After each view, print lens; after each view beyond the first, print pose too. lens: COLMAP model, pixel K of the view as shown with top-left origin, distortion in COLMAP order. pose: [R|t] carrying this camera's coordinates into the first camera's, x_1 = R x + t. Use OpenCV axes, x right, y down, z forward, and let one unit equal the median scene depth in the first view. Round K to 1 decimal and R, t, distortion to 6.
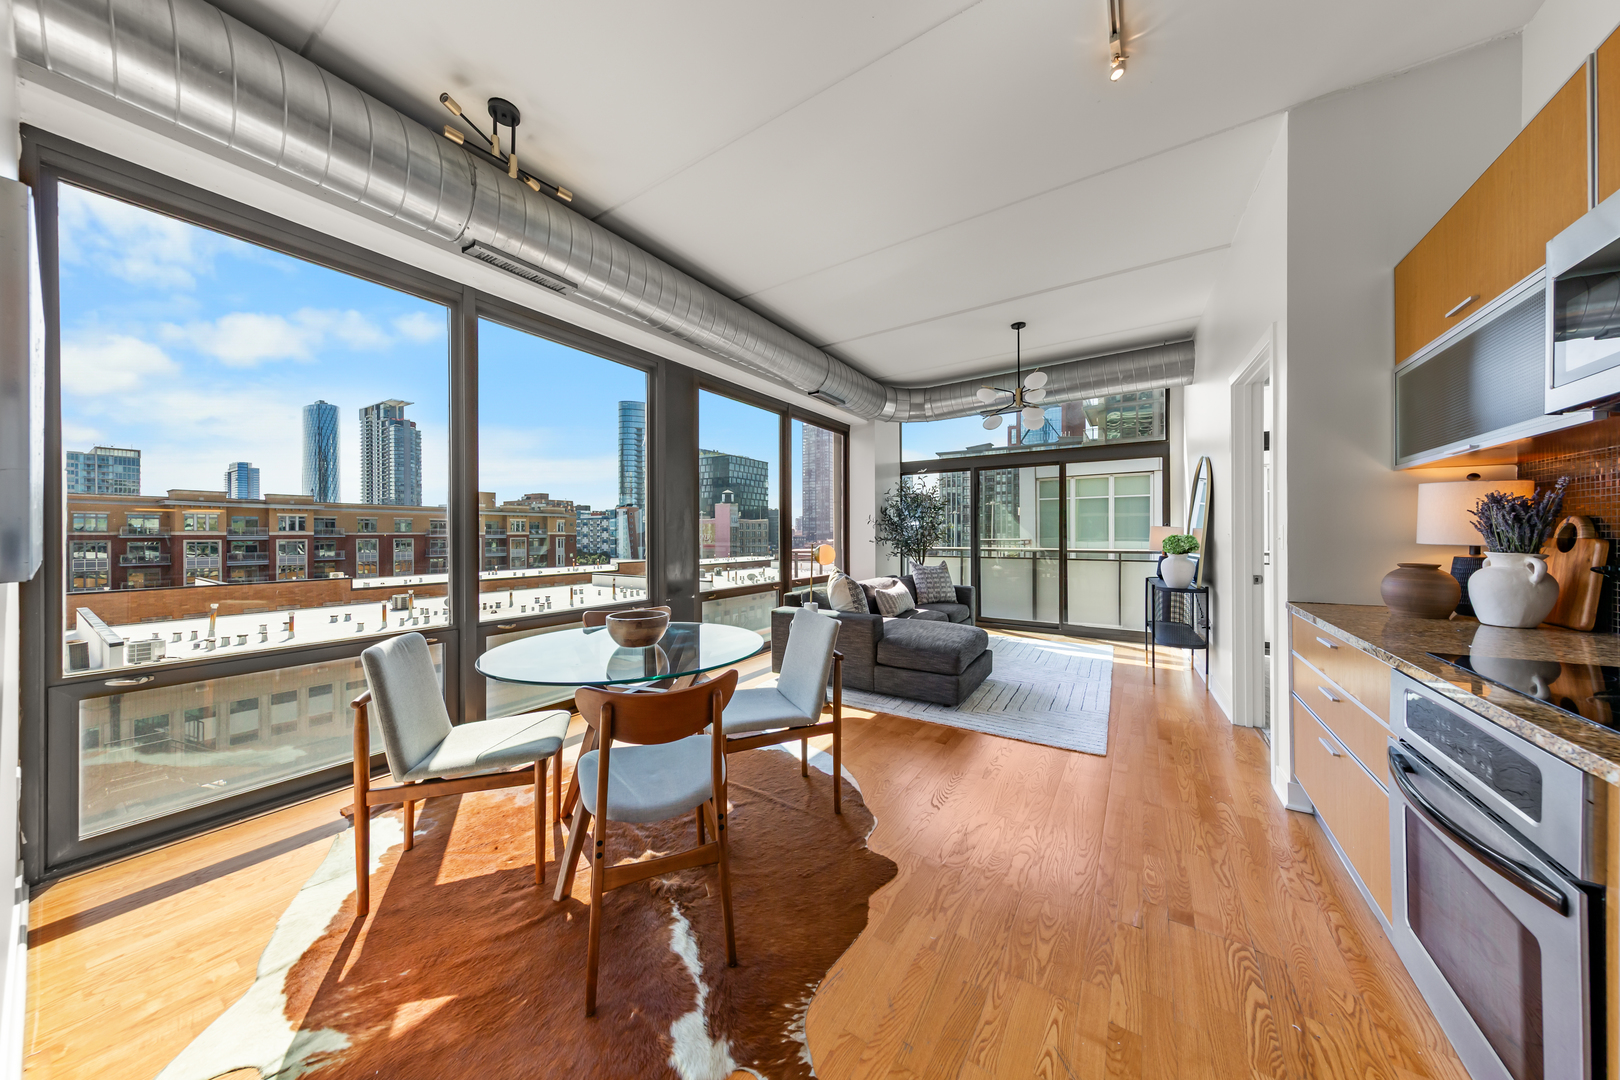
lens RADIAL K [[508.1, 0, 818.0], [0, 508.1, 537.4], [0, 0, 1]] dist [0.011035, -0.000432]
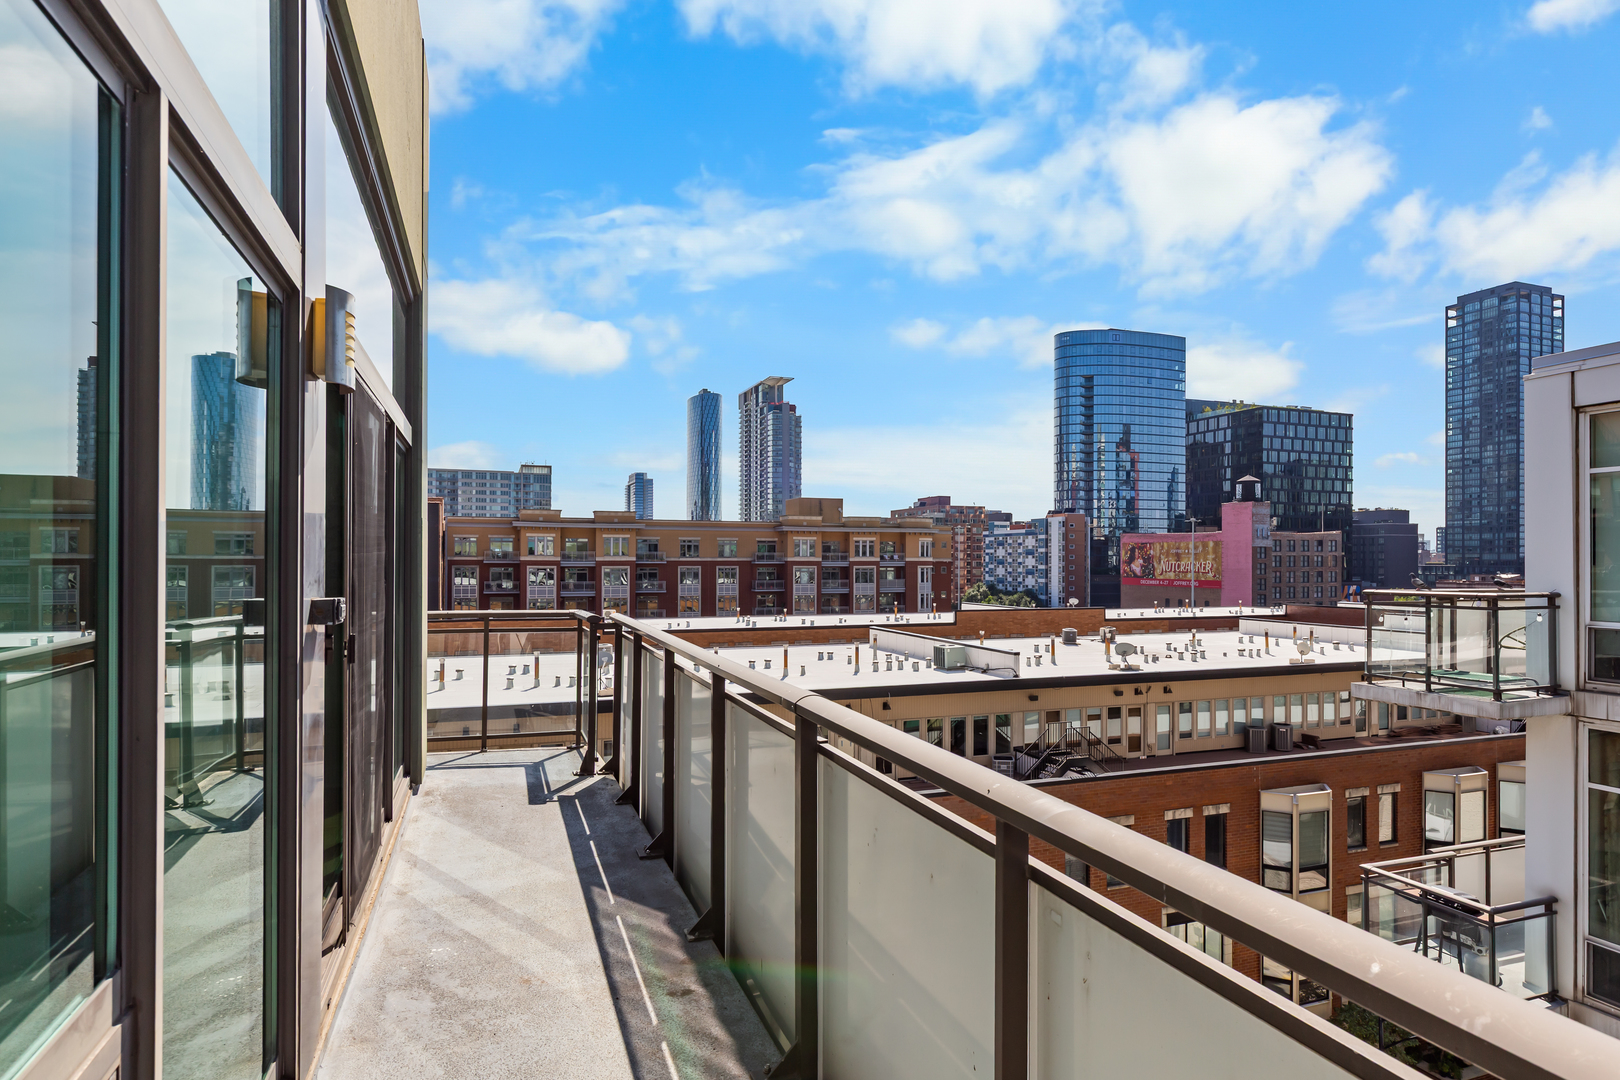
lens RADIAL K [[899.8, 0, 842.0], [0, 899.8, 552.1], [0, 0, 1]] dist [-0.002679, -0.000555]
pose [[0.803395, -0.001011, -0.595446, 0.967920], [-0.007822, 0.999894, -0.012252, -0.032933], [0.595396, 0.014501, 0.803302, 0.639117]]
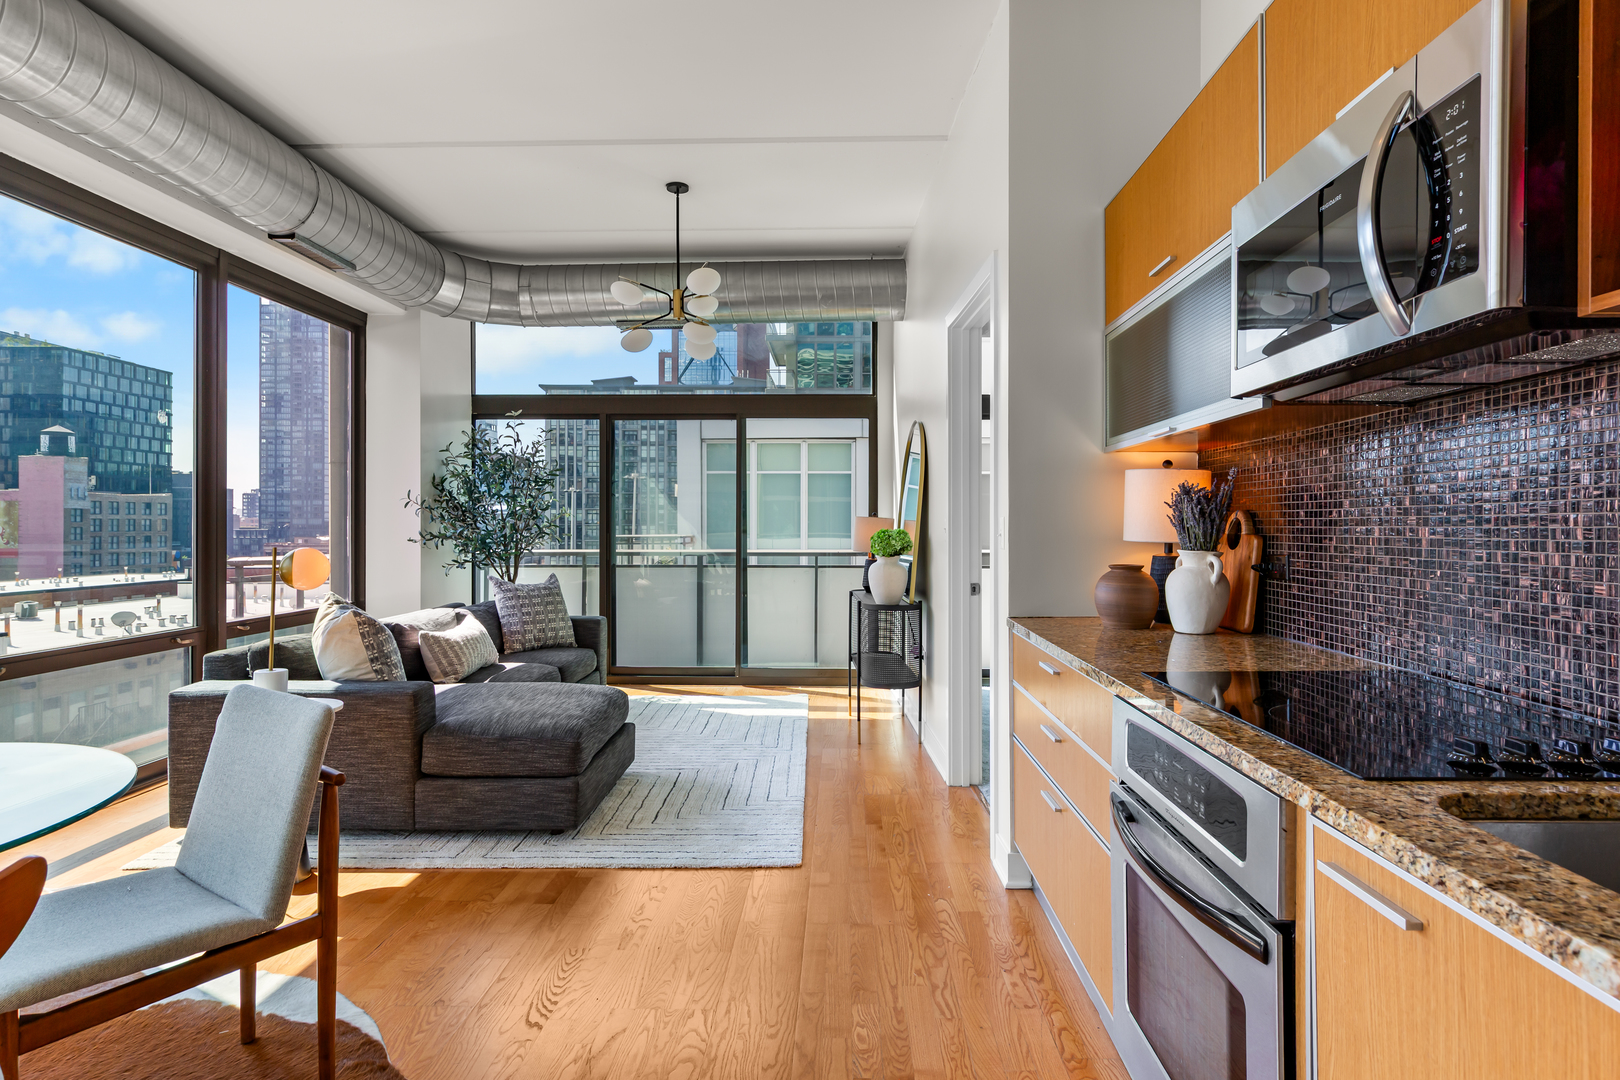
lens RADIAL K [[862.1, 0, 824.3], [0, 862.1, 521.4], [0, 0, 1]] dist [0.010794, -0.002415]
pose [[0.853616, 0.007175, 0.520853, 0.003168], [-0.000525, 0.999916, -0.012915, -0.000355], [-0.520902, 0.010752, 0.853549, 0.015498]]
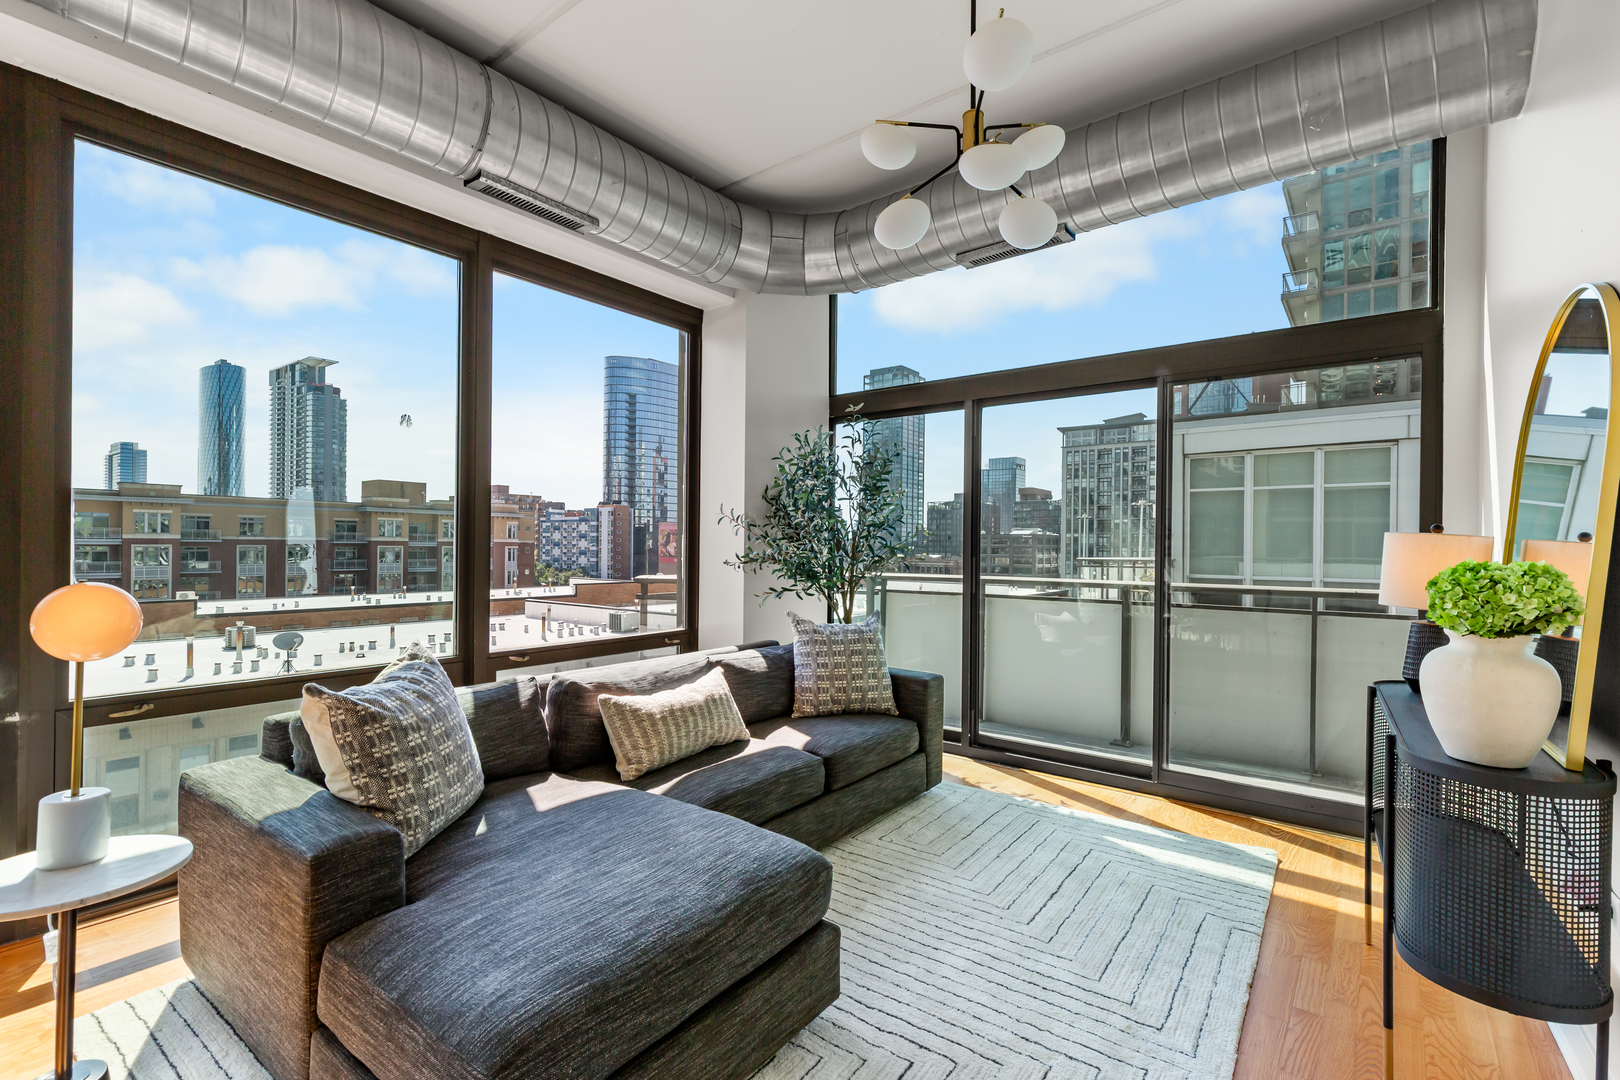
lens RADIAL K [[721.4, 0, 832.0], [0, 721.4, 550.7], [0, 0, 1]] dist [0.007435, -0.004143]
pose [[0.997095, 0.012471, -0.075140, 0.226113], [-0.012427, 0.999922, 0.001053, -0.004427], [0.075147, -0.000116, 0.997172, 0.346591]]
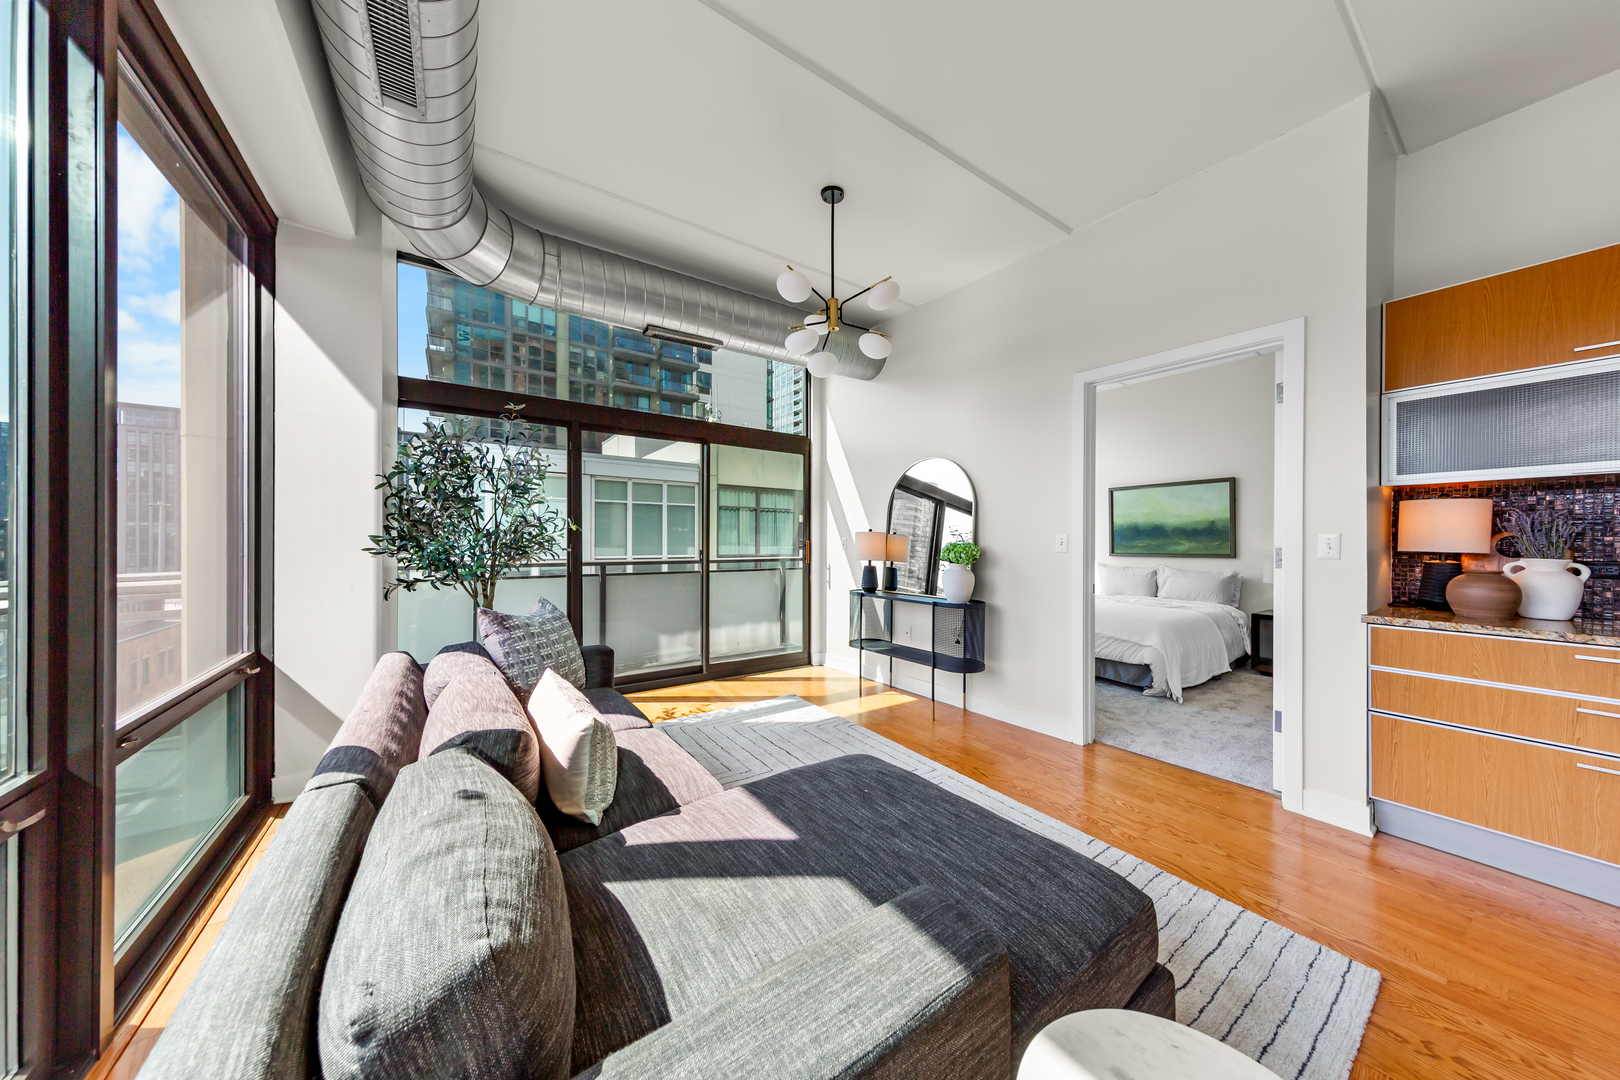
lens RADIAL K [[508.1, 0, 802.7], [0, 508.1, 542.8], [0, 0, 1]] dist [0.011035, -0.000432]
pose [[0.397340, -0.004418, 0.917661, -0.120499], [0.003080, 0.999989, 0.003480, -0.006563], [-0.917666, 0.001443, 0.397349, 0.592438]]
